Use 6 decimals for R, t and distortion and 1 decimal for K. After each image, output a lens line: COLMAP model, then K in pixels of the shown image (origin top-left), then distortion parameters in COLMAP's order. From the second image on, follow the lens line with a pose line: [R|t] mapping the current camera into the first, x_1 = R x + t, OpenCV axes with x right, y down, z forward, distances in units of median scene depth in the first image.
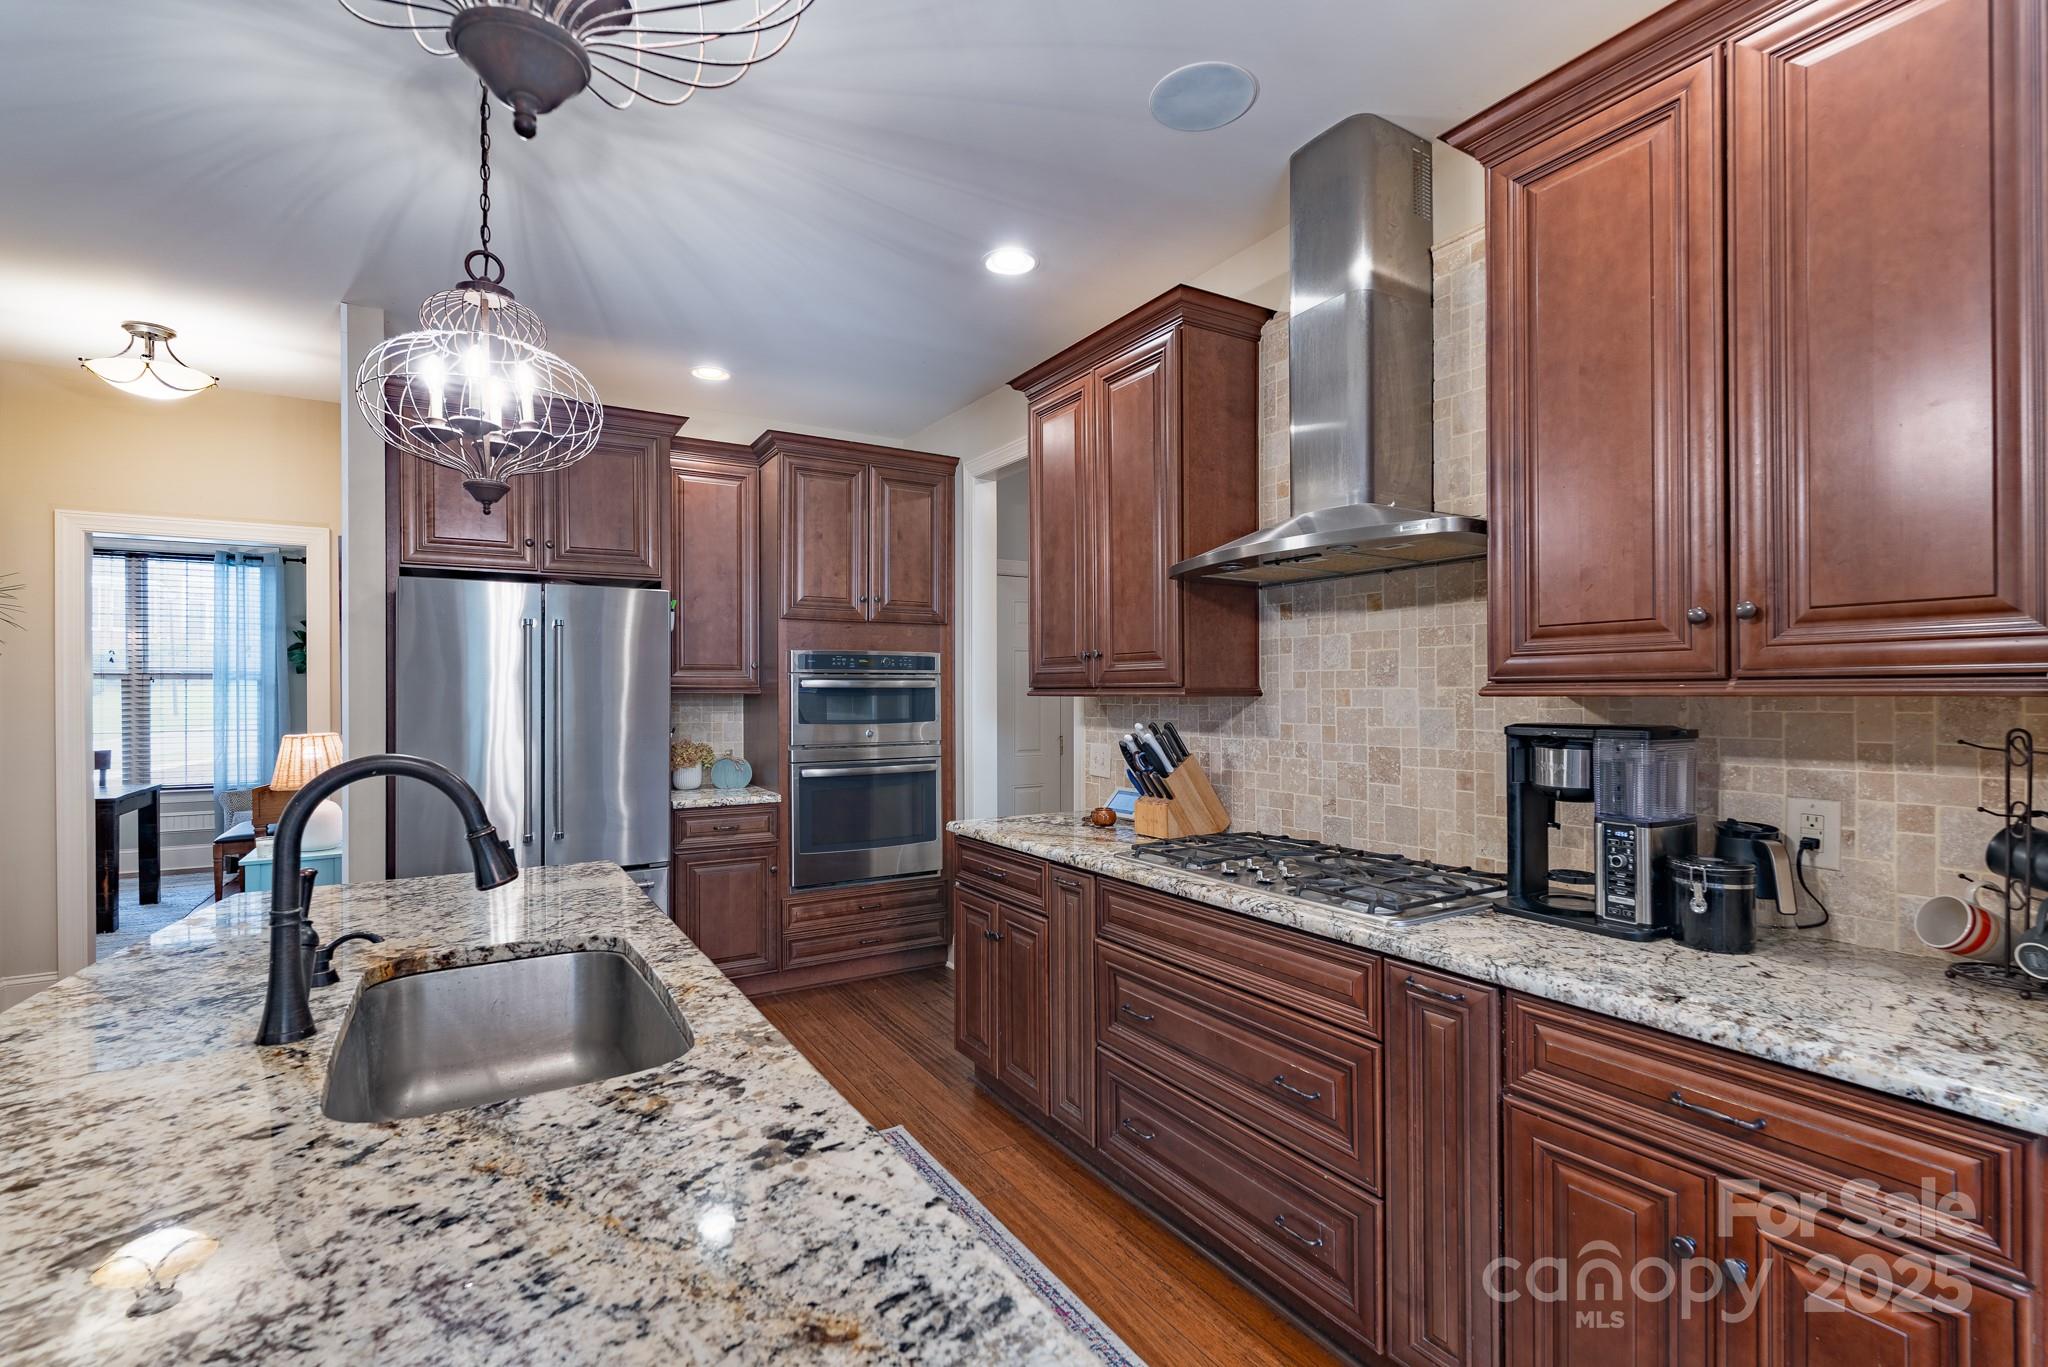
lens RADIAL K [[921.9, 0, 1012.3], [0, 921.9, 695.2], [0, 0, 1]] dist [-0.000521, -0.001583]
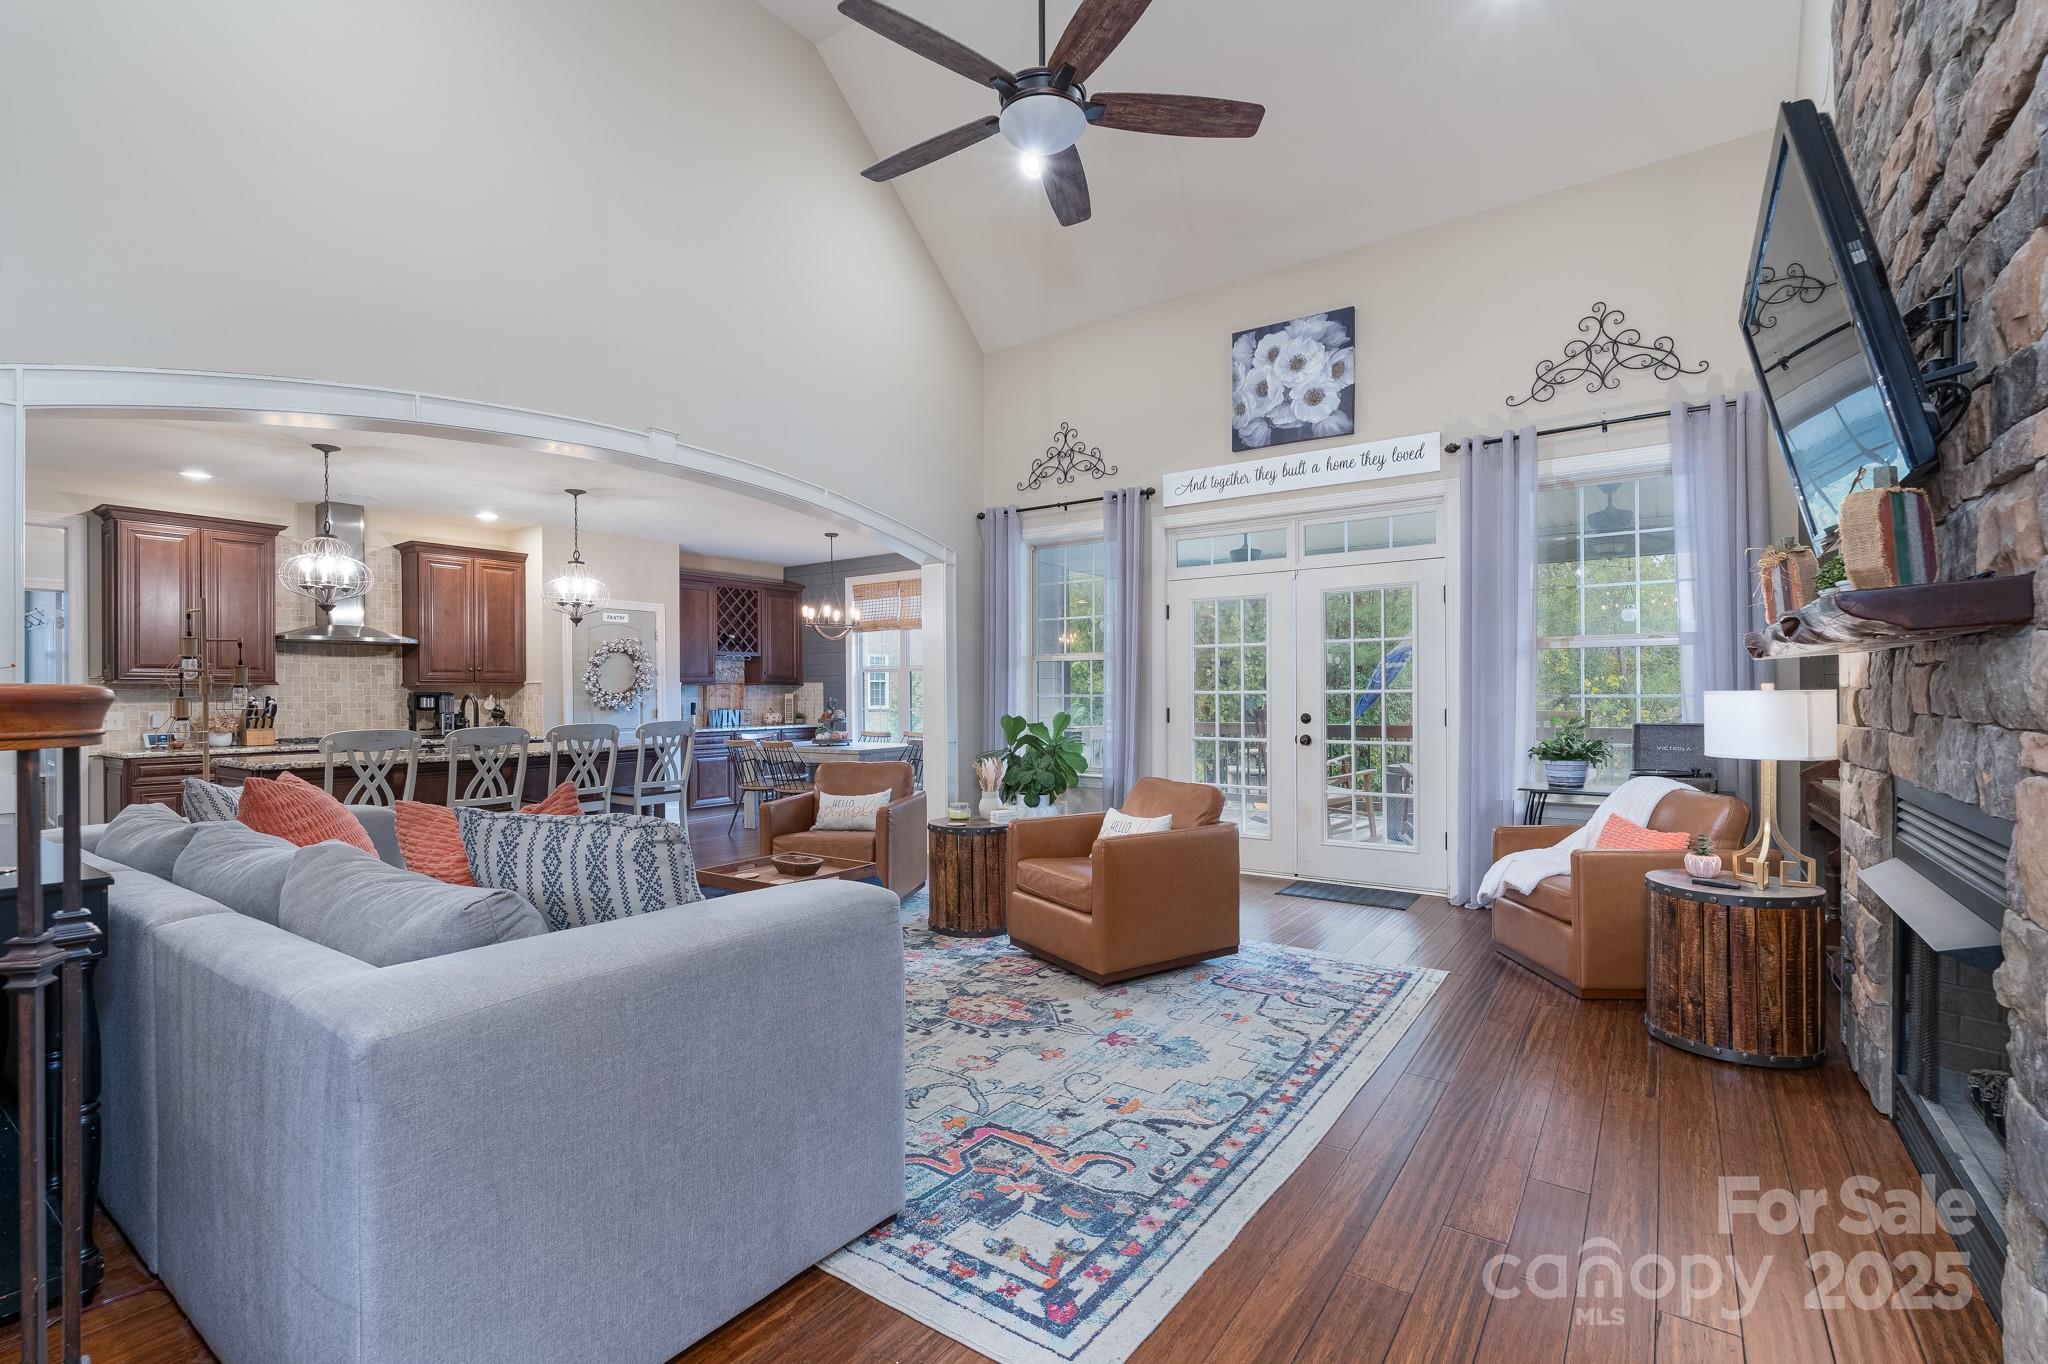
lens RADIAL K [[921.9, 0, 1006.9], [0, 921.9, 689.9], [0, 0, 1]] dist [-0.000521, -0.001583]
pose [[-0.388548, 0.010821, 0.921365, -3.216691], [0.008285, 0.999932, -0.008250, 0.058116], [-0.921391, 0.004428, -0.388611, 0.156233]]
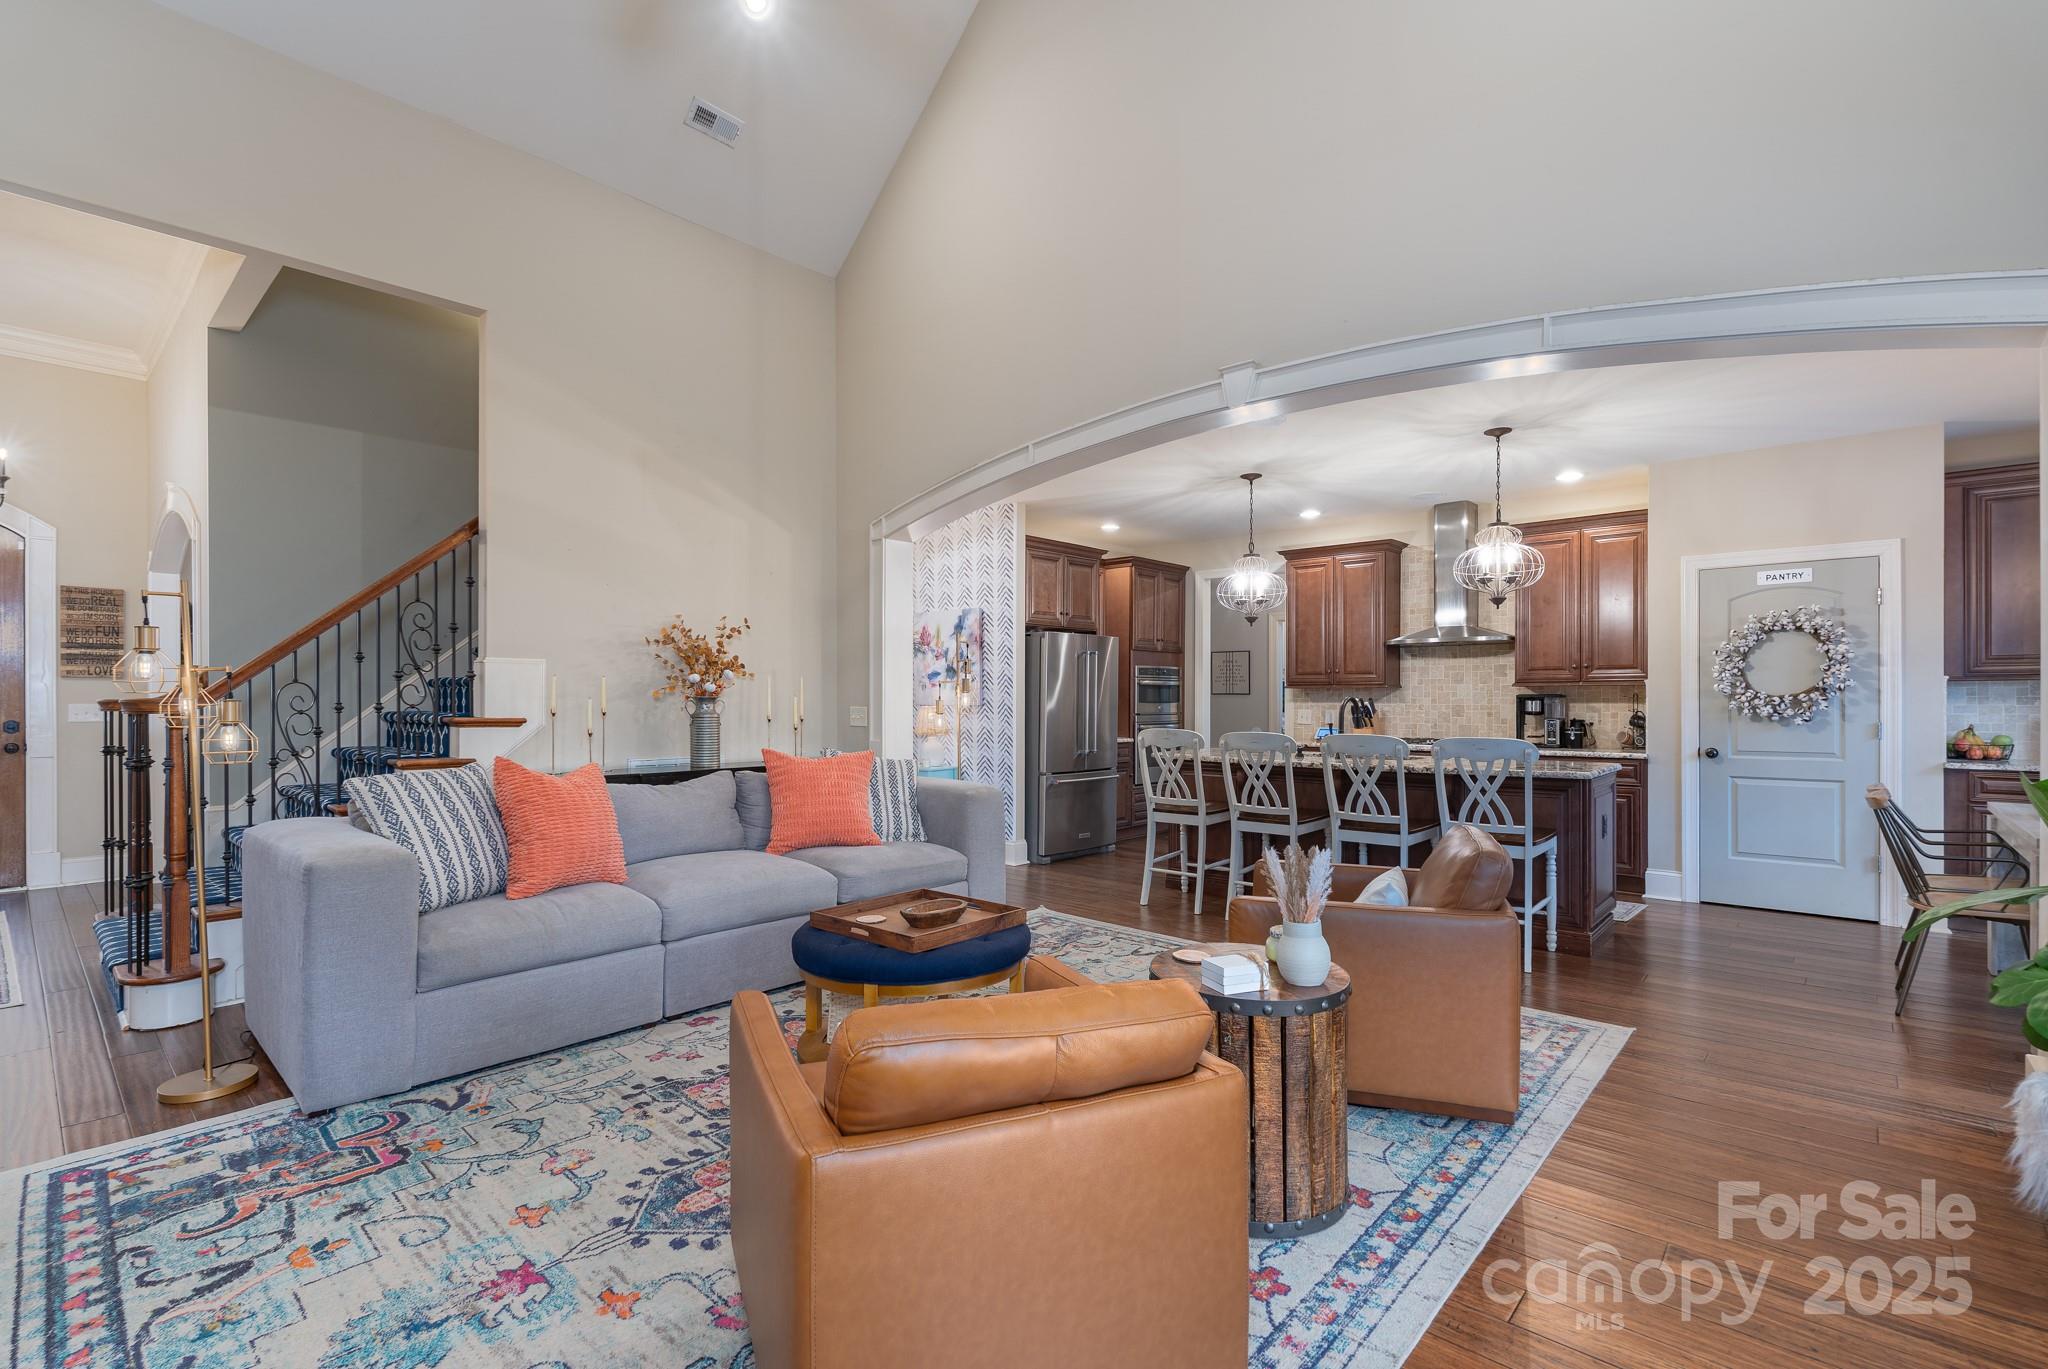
lens RADIAL K [[921.9, 0, 1015.9], [0, 921.9, 703.3], [0, 0, 1]] dist [-0.000521, -0.001583]
pose [[0.958231, 0.002011, 0.285988, -1.819858], [-0.003045, 0.999990, 0.003170, 0.047076], [-0.285978, -0.003908, 0.958228, -1.441340]]
